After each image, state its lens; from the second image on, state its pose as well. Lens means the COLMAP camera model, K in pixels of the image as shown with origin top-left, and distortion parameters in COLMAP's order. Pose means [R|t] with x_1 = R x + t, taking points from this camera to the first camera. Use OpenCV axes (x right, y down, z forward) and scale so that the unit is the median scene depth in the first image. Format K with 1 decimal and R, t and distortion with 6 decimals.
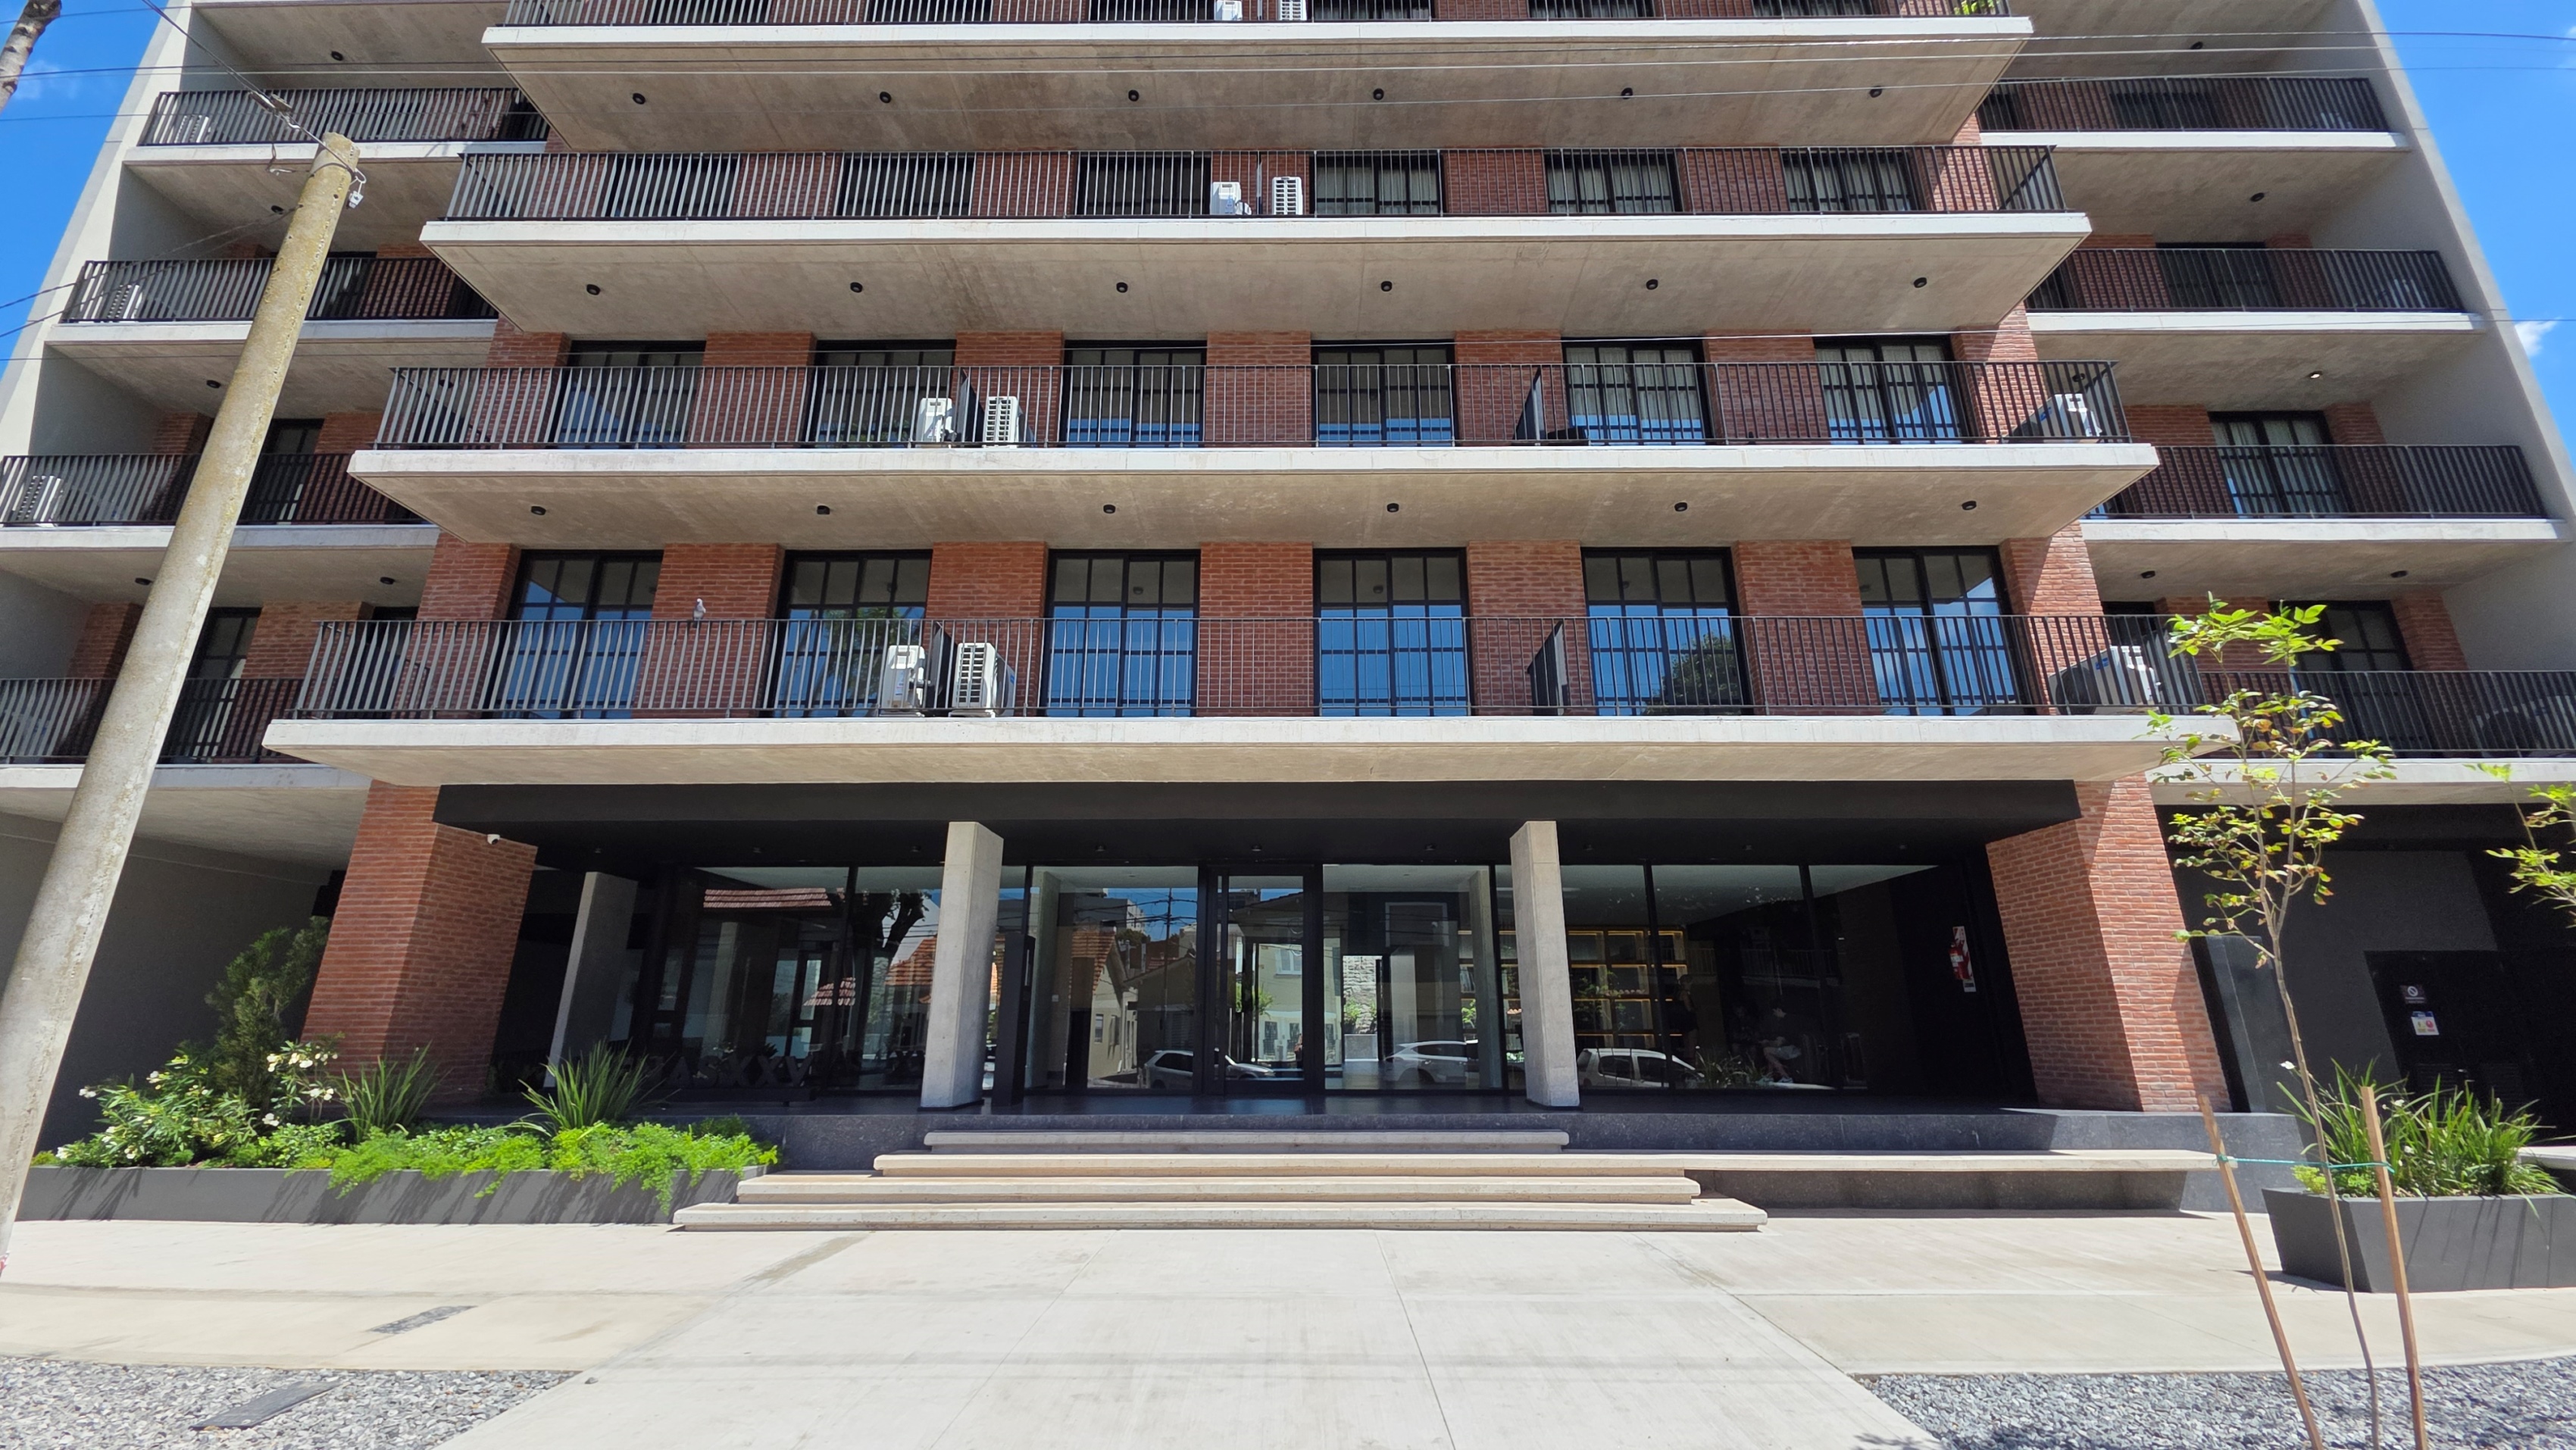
lens RADIAL K [[1020.0, 0, 1292.7], [0, 1020.0, 719.7], [0, 0, 1]] dist [-0.003376, -0.002690]
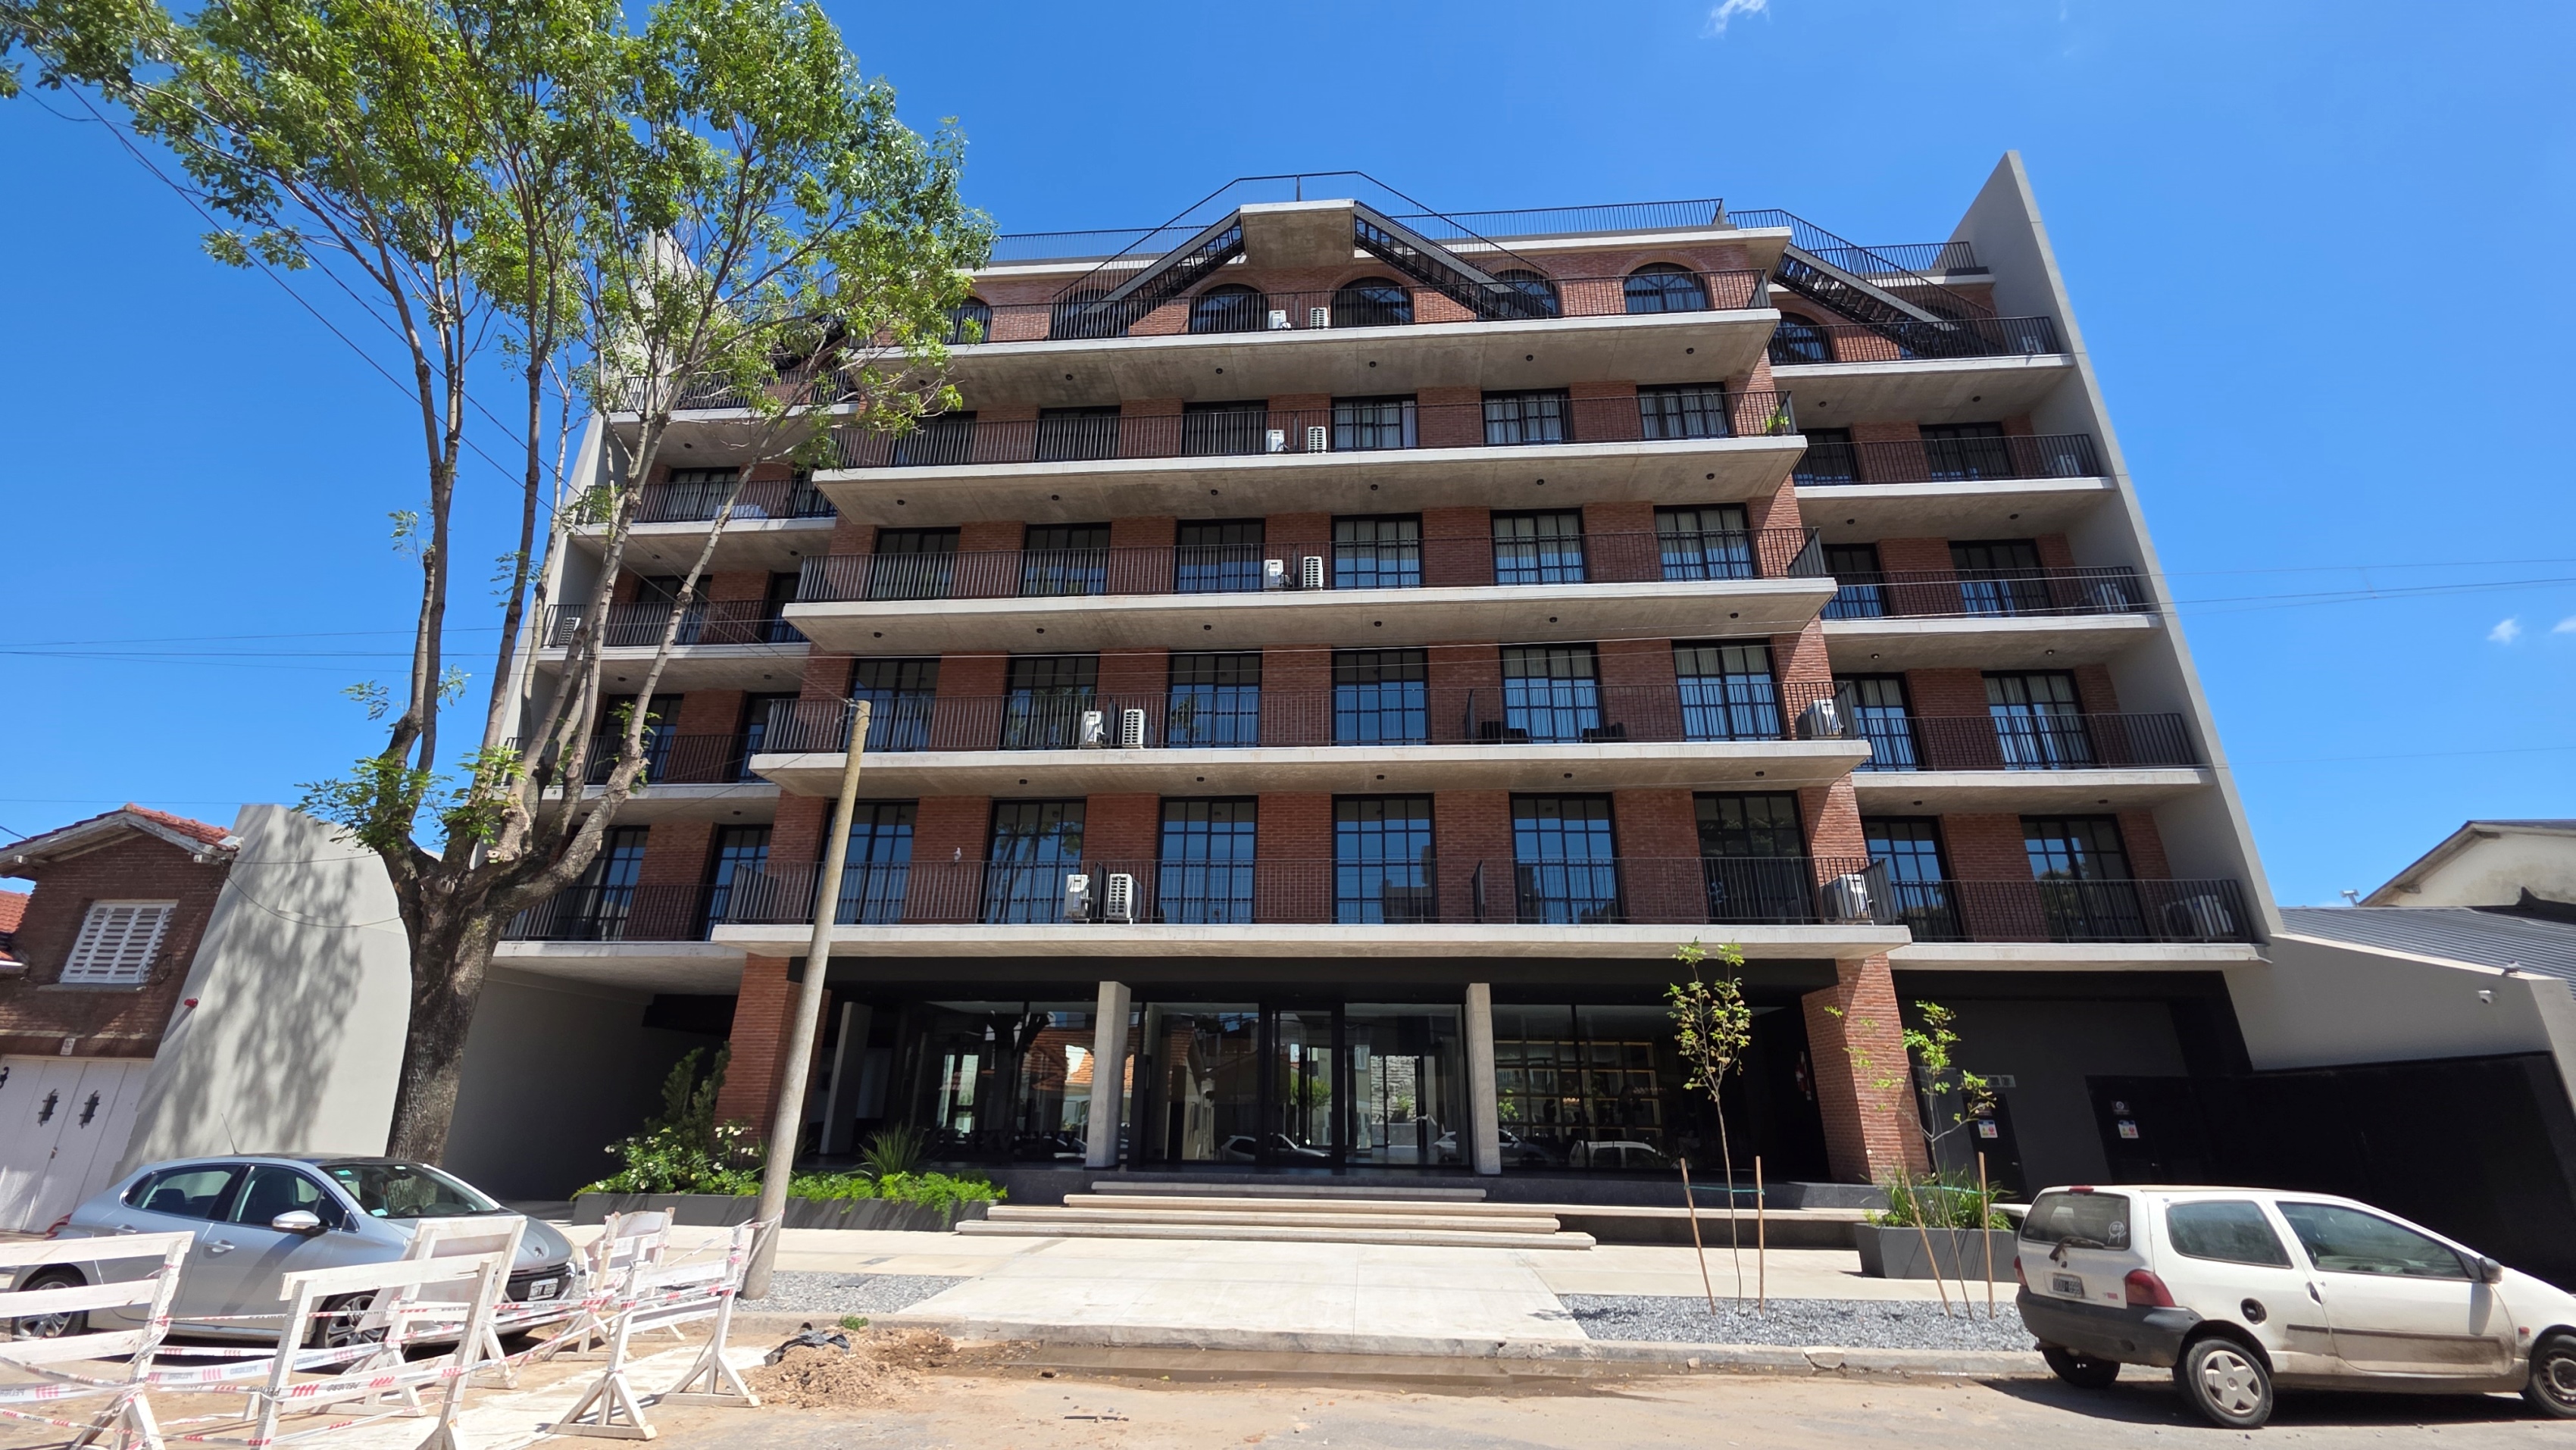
lens RADIAL K [[1020.0, 0, 1290.7], [0, 1020.0, 713.0], [0, 0, 1]] dist [-0.003376, -0.002690]
pose [[0.997236, -0.013164, -0.073127, 0.080951], [0.007170, 0.996637, -0.081629, -0.189567], [0.073956, 0.080879, 0.993976, -0.599045]]
